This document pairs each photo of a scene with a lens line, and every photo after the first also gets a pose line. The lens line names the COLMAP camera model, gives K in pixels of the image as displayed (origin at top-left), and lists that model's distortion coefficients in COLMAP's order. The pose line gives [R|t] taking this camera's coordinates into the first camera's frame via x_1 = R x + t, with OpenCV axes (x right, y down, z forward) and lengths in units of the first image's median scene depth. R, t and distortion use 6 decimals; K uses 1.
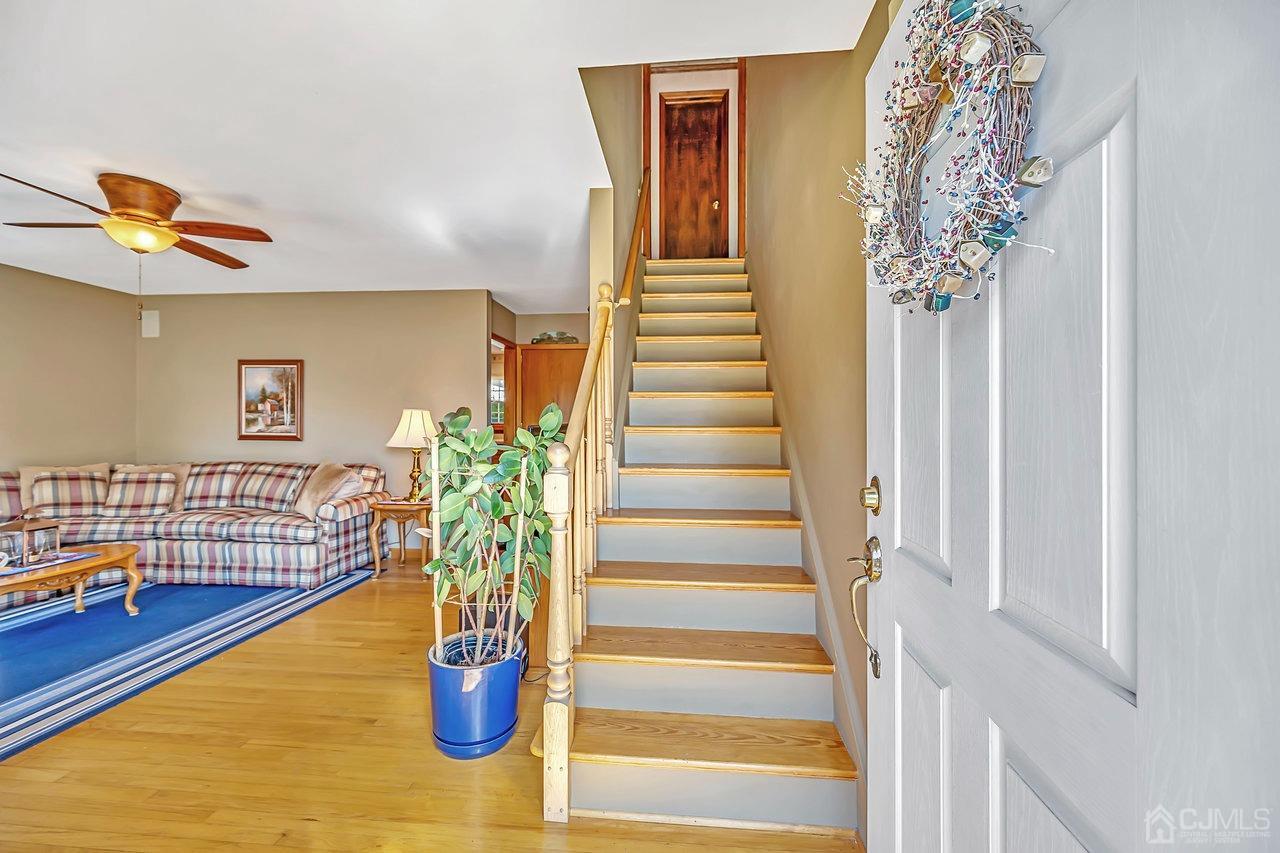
lens RADIAL K [[500.6, 0, 642.4], [0, 500.6, 422.9], [0, 0, 1]] dist [0.012619, -0.002170]
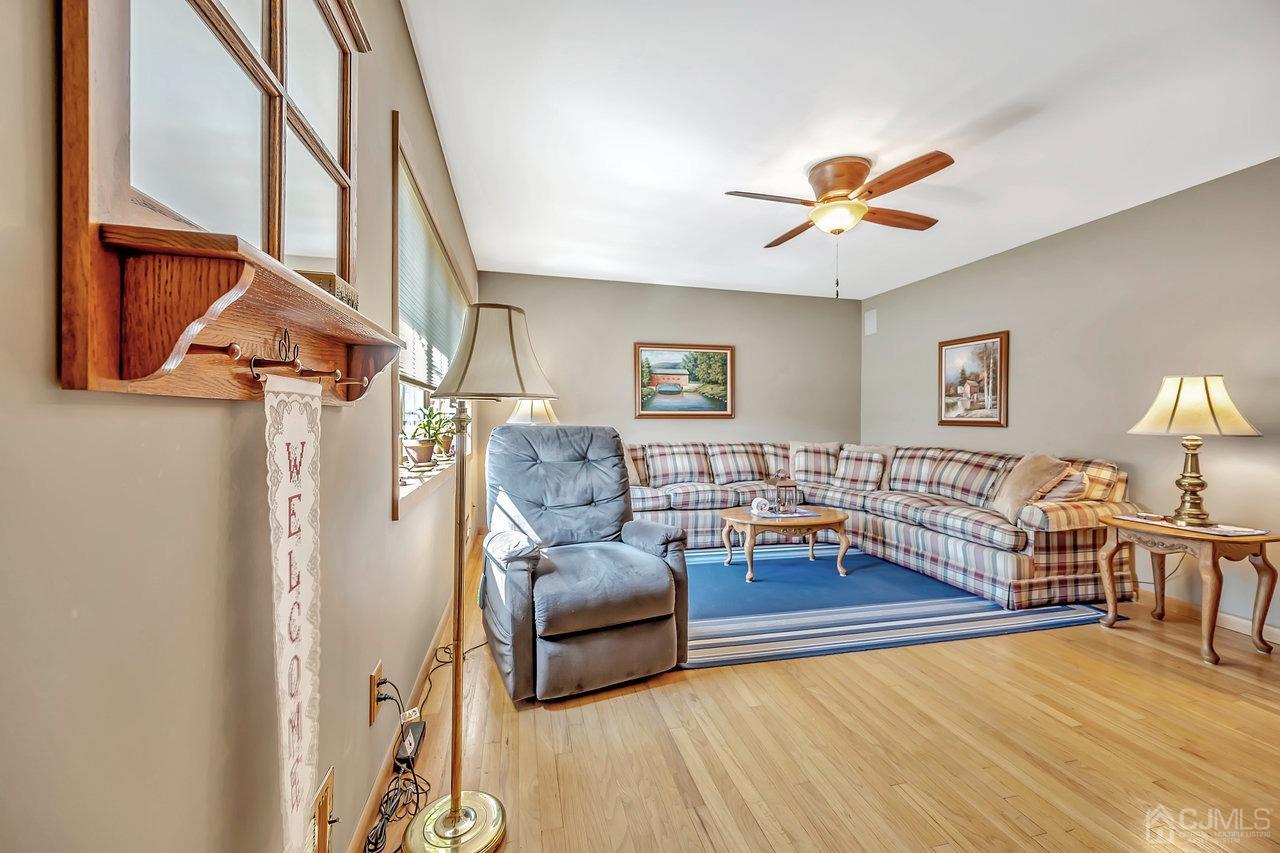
lens RADIAL K [[500.6, 0, 639.2], [0, 500.6, 426.4], [0, 0, 1]] dist [0.012619, -0.002170]
pose [[0.317962, 0.008789, -0.948063, -0.089216], [-0.005511, 0.999957, 0.007422, 0.038552], [0.948088, 0.002865, 0.317997, 0.187295]]
